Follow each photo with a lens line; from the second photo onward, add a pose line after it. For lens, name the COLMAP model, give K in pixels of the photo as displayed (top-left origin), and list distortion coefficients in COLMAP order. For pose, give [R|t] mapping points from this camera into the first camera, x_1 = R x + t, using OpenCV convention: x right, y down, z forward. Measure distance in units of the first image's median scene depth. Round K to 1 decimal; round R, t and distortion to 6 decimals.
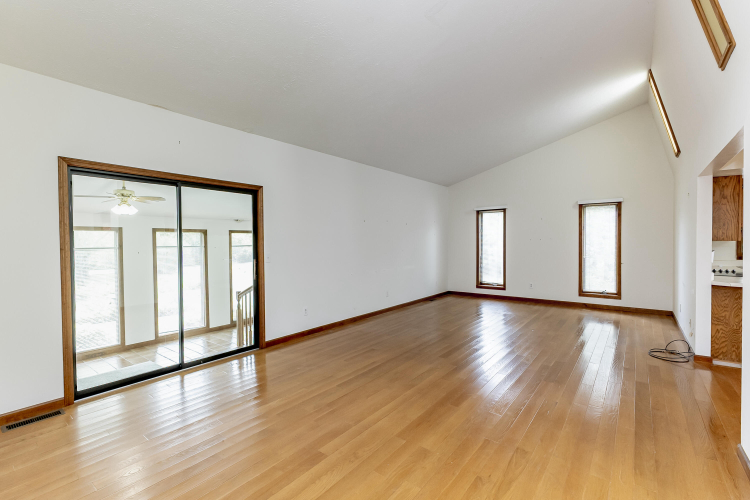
lens RADIAL K [[330.3, 0, 374.1], [0, 330.3, 253.1], [0, 0, 1]] dist [0.011473, 0.000317]
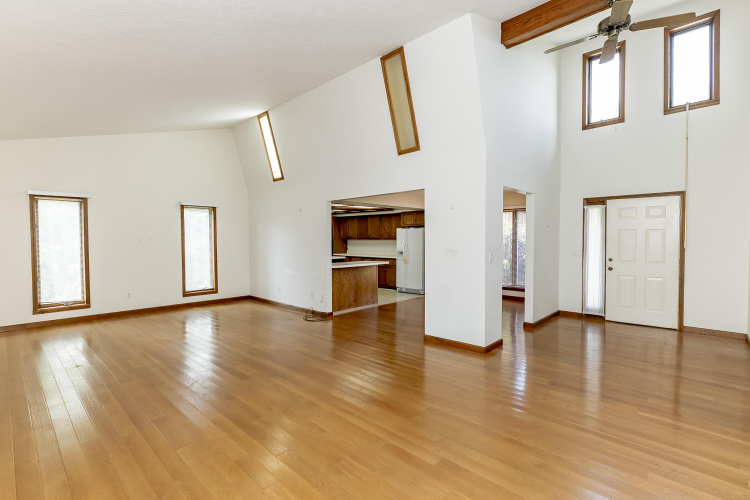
lens RADIAL K [[347.9, 0, 377.0], [0, 347.9, 248.3], [0, 0, 1]] dist [-0.004353, 0.000495]
pose [[0.081502, -0.015573, 0.996552, -0.381864], [0.035761, 0.999280, 0.012691, -0.008237], [-0.996031, 0.034603, 0.082000, 0.356856]]
